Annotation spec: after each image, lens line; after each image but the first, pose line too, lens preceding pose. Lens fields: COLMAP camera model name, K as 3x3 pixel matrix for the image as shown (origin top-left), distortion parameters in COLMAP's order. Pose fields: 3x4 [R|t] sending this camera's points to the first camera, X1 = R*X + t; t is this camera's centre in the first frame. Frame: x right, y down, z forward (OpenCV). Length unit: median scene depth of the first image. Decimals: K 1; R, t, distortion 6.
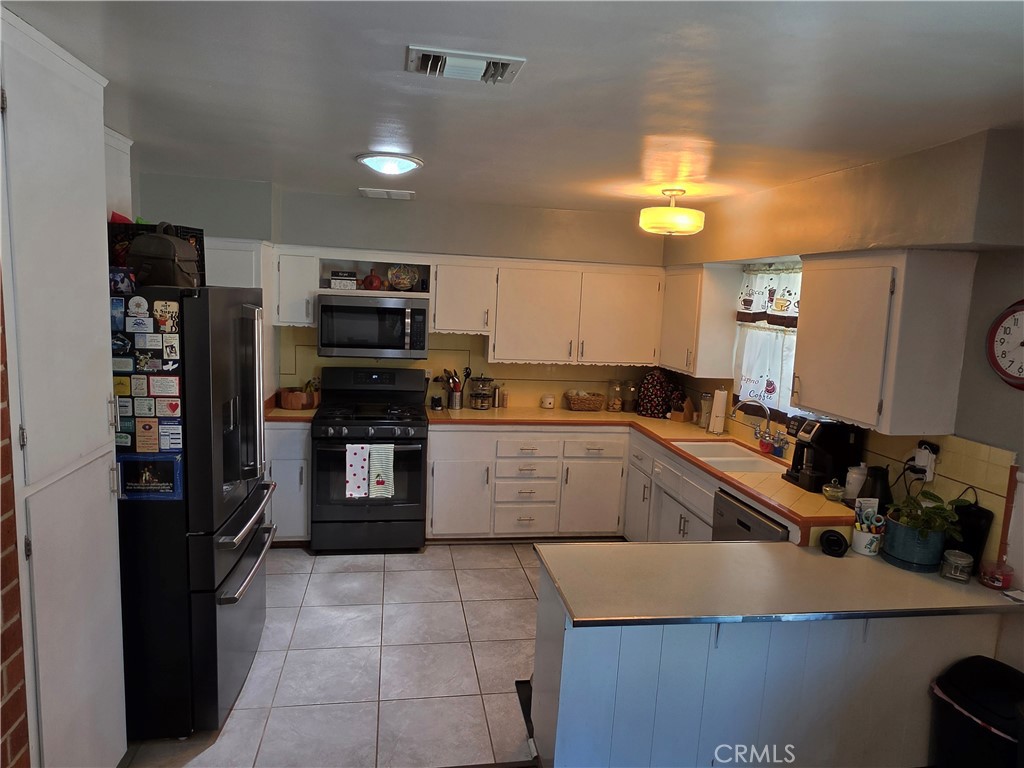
lens RADIAL K [[662.1, 0, 512.3], [0, 662.1, 383.9], [0, 0, 1]] dist [-0.000512, -0.000063]
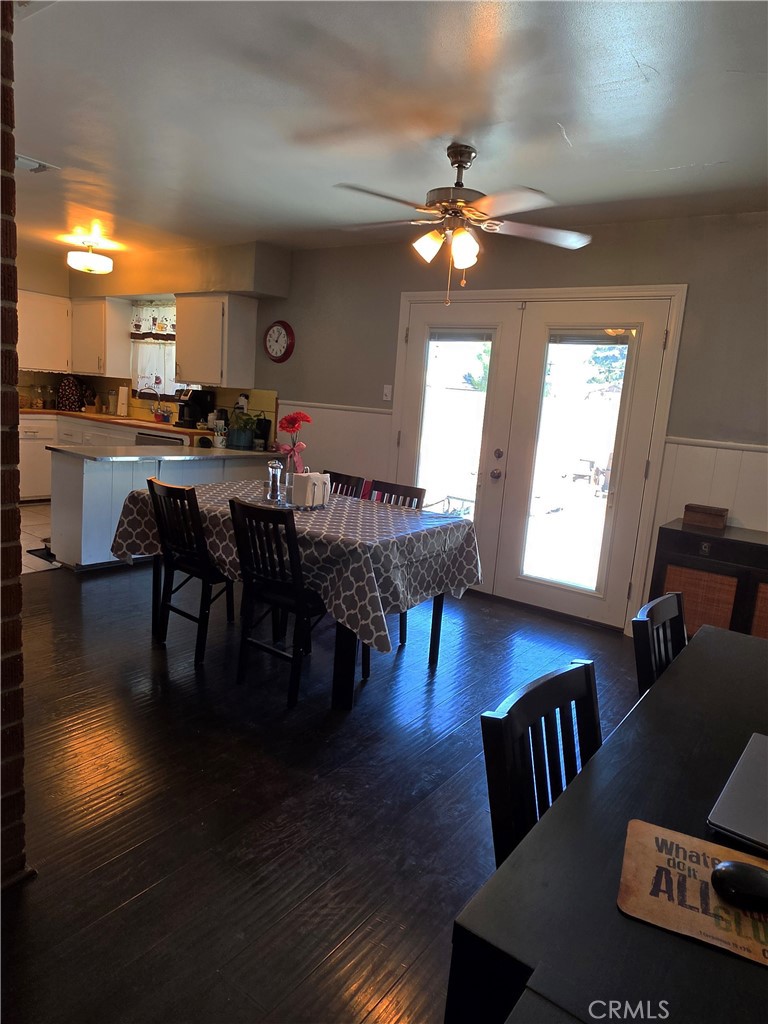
lens RADIAL K [[662.1, 0, 383.6], [0, 662.1, 510.6], [0, 0, 1]] dist [-0.000512, -0.000063]
pose [[0.727279, -0.104577, 0.678328, -0.355748], [0.044806, 0.993450, 0.105119, 0.187137], [-0.684878, -0.046058, 0.727201, -0.589226]]
